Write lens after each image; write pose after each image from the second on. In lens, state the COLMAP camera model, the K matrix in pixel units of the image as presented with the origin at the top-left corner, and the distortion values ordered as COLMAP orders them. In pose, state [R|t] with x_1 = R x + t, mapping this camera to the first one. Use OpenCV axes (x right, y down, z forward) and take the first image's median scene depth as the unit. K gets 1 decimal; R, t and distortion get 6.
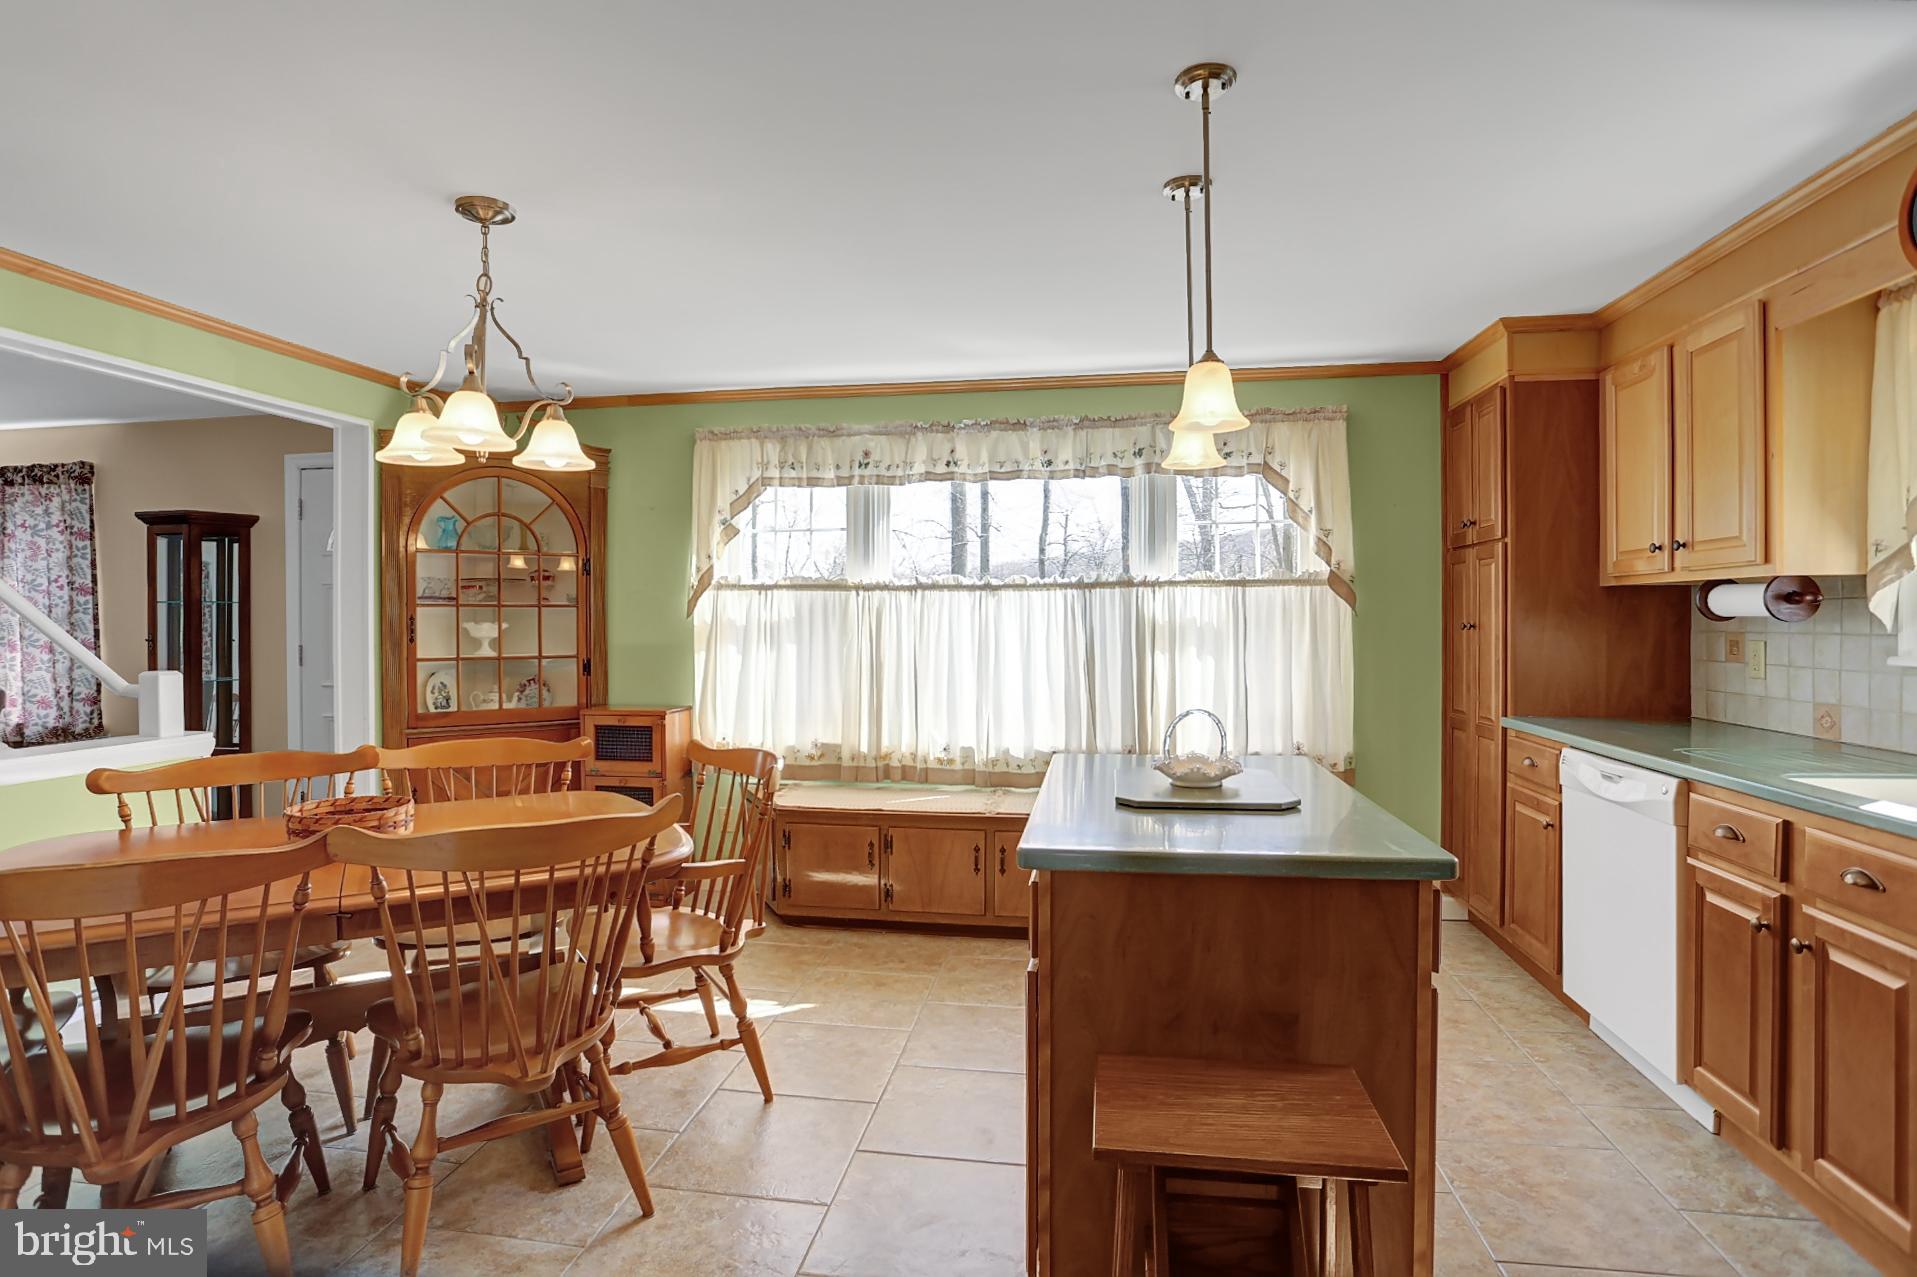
lens RADIAL K [[948.2, 0, 933.5], [0, 948.2, 636.1], [0, 0, 1]] dist [-0.040413, 0.001256]
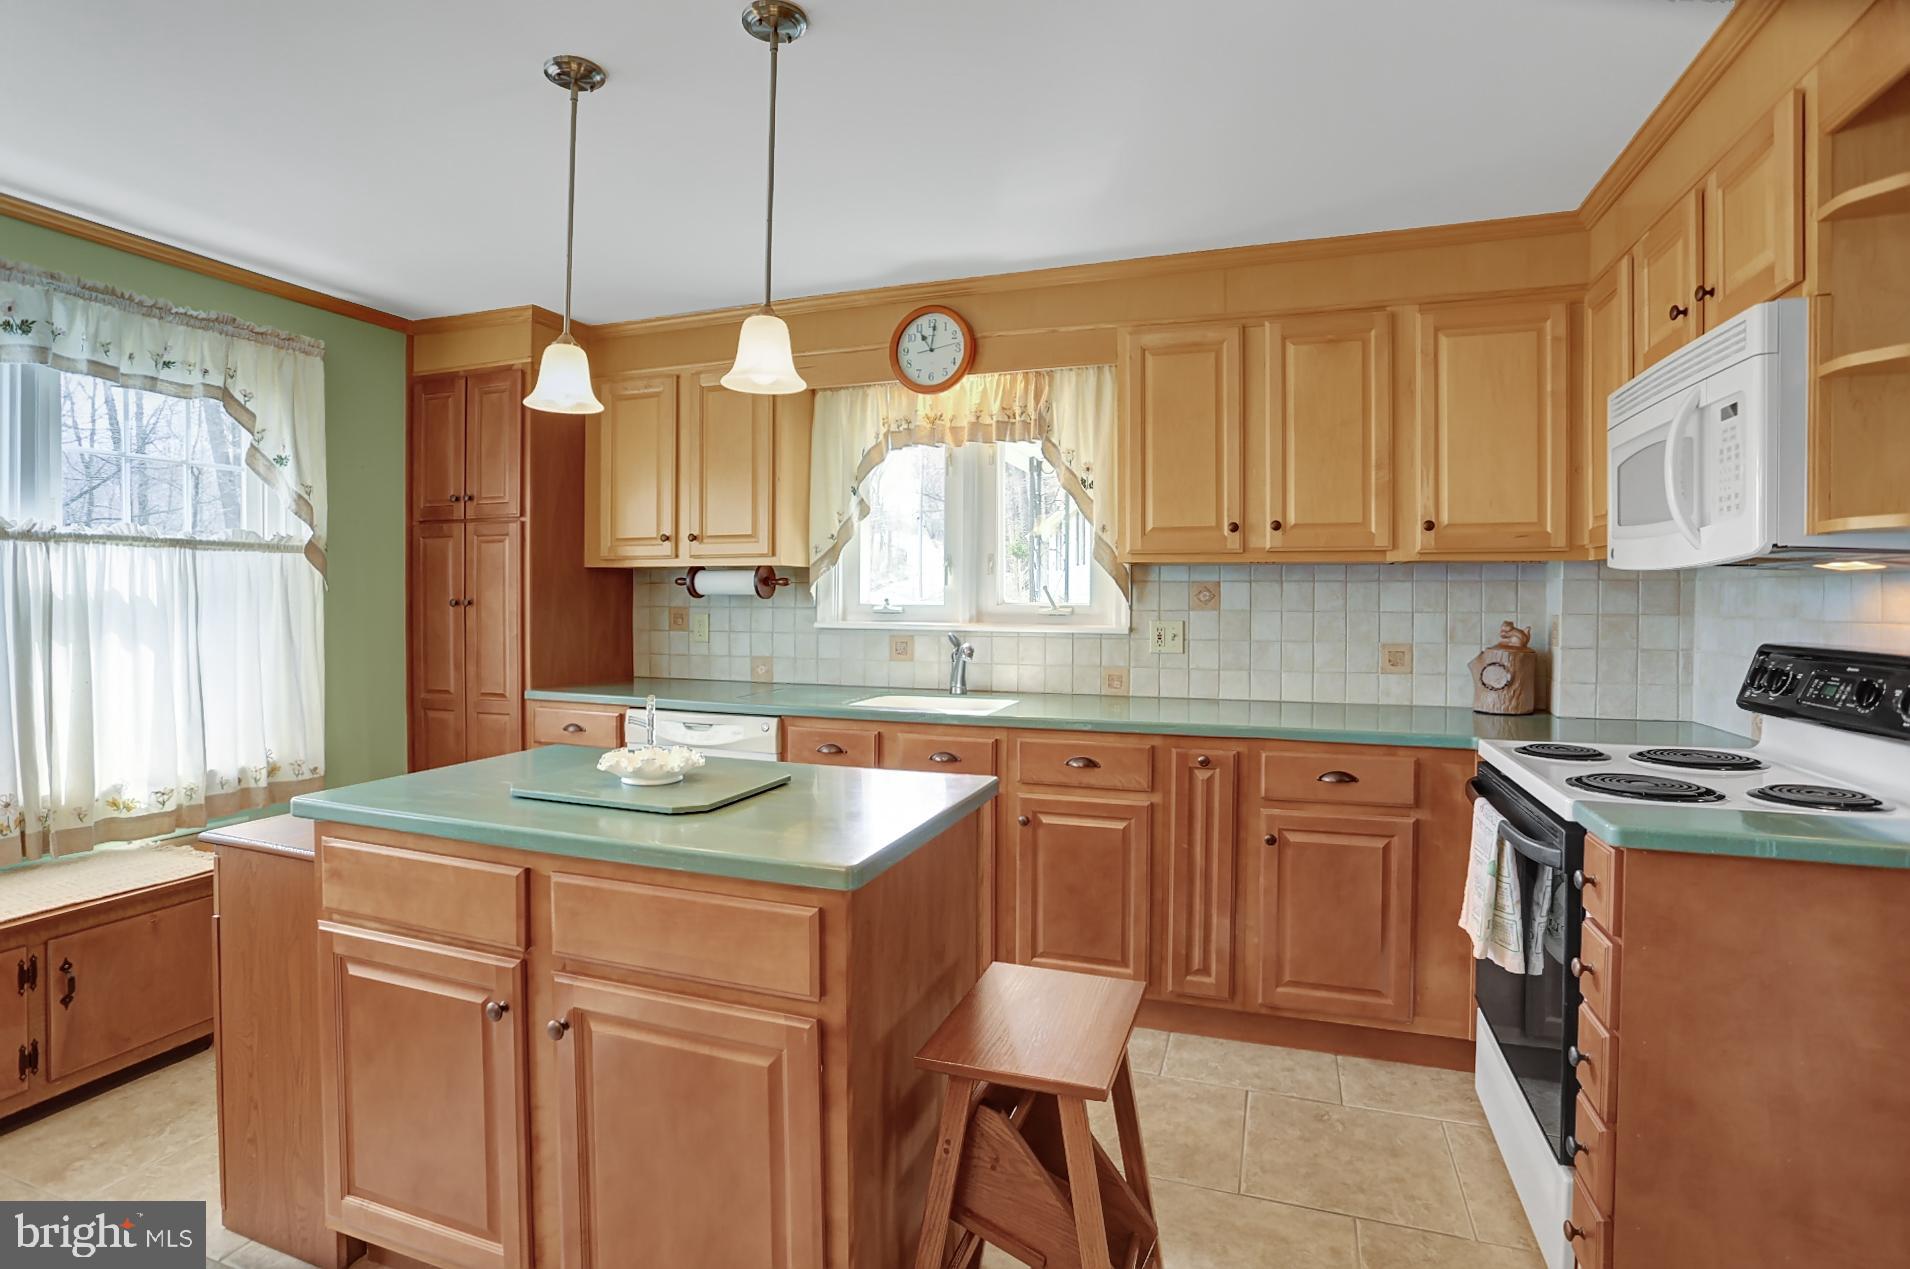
lens RADIAL K [[943.0, 0, 947.7], [0, 943.0, 610.9], [0, 0, 1]] dist [-0.075656, 0.032353]
pose [[0.181126, -0.007930, 0.983428, -0.256974], [0.012518, 0.999905, 0.005758, -0.001100], [-0.983380, 0.011267, 0.181208, 0.288315]]
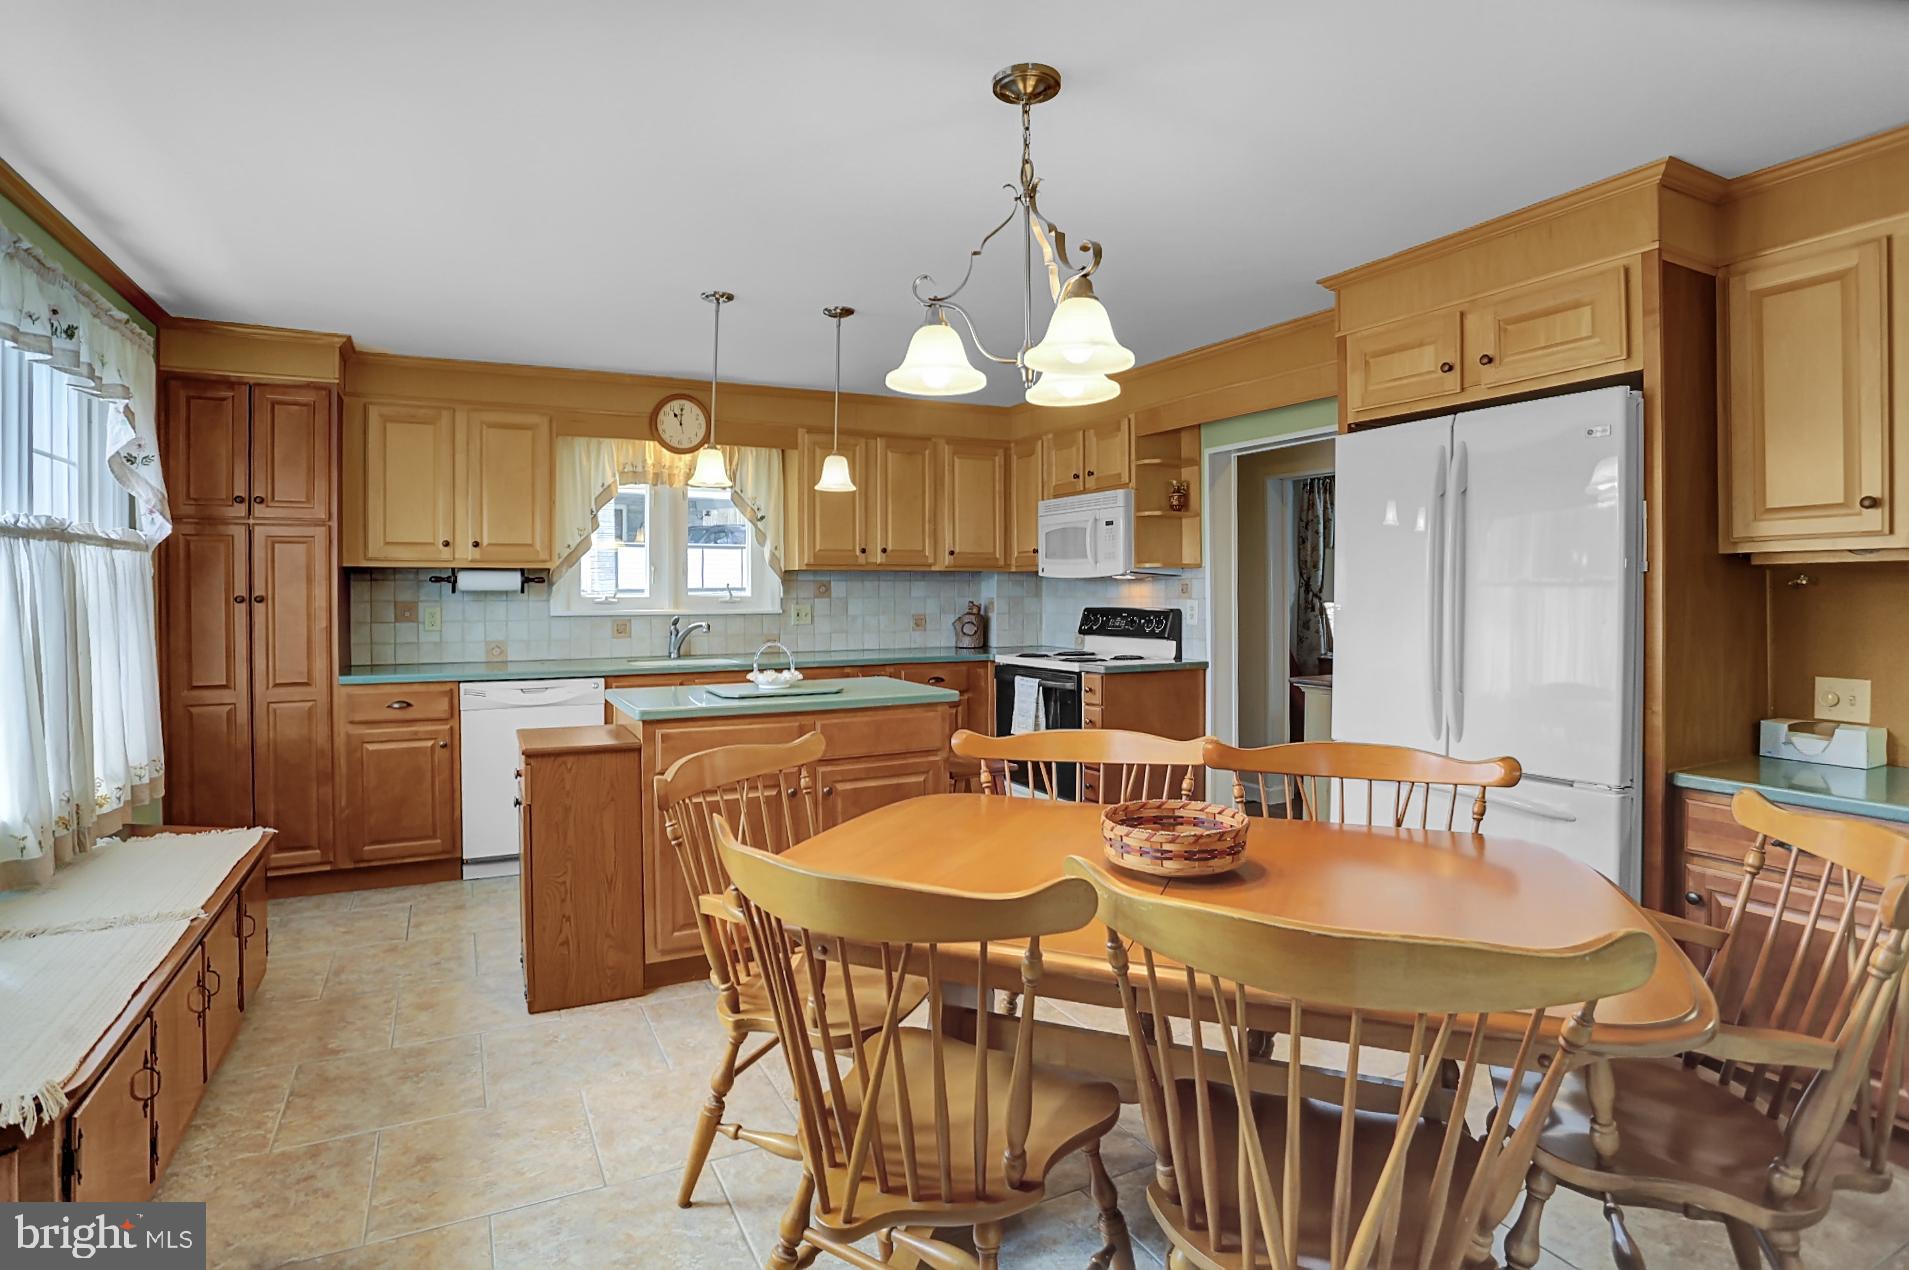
lens RADIAL K [[942.5, 0, 947.2], [0, 942.5, 611.4], [0, 0, 1]] dist [-0.075656, 0.032353]
pose [[-0.594052, -0.011424, 0.804346, -0.613079], [0.019224, 0.999412, 0.028393, -0.009829], [-0.804197, 0.032329, -0.593483, 0.866826]]
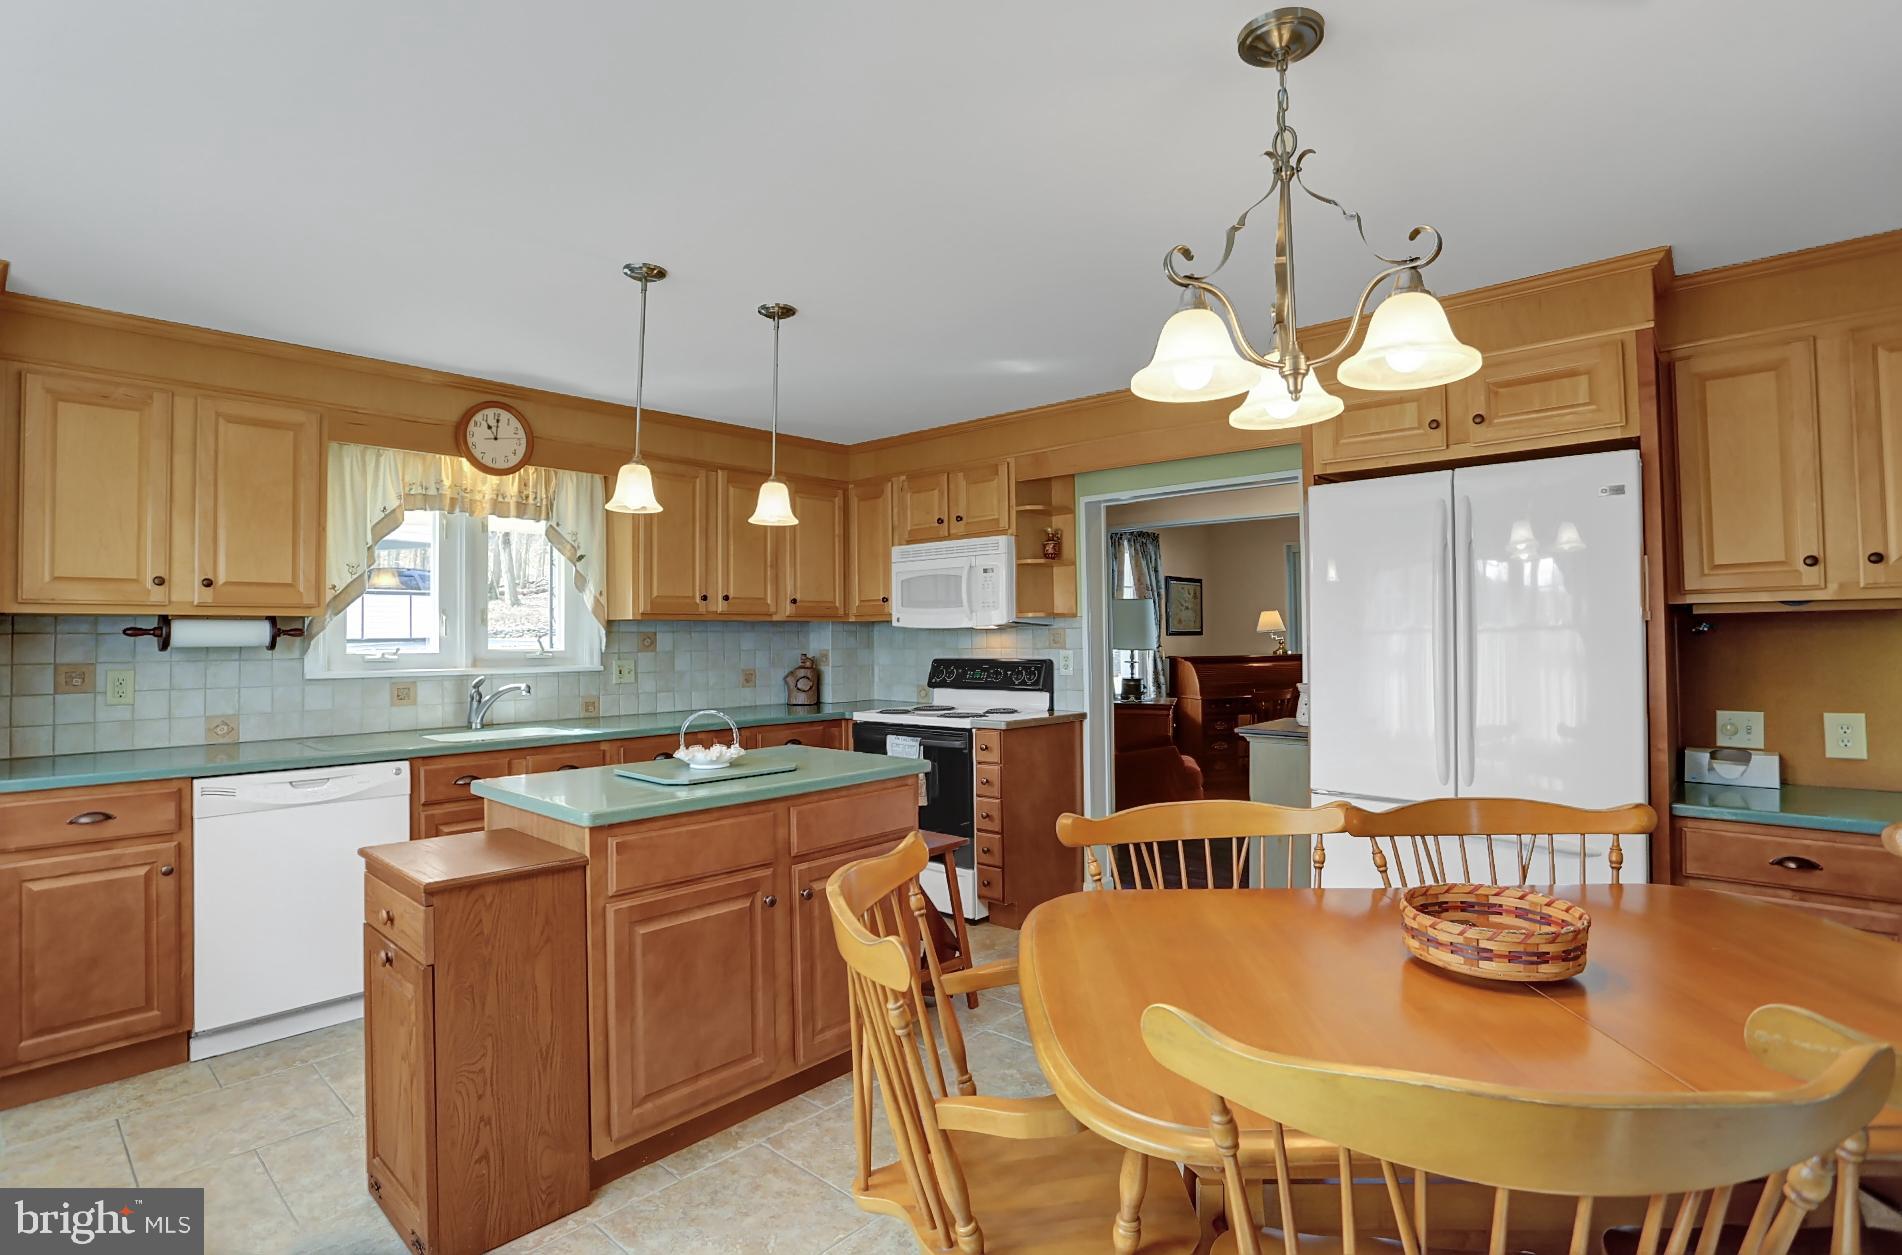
lens RADIAL K [[910.9, 0, 943.4], [0, 910.9, 628.3], [0, 0, 1]] dist [-0.072049, 0.028681]
pose [[-0.835759, 0.018116, 0.548798, -0.345210], [0.022707, 0.999741, 0.001578, -0.016676], [-0.548627, 0.013780, -0.835954, 0.939888]]
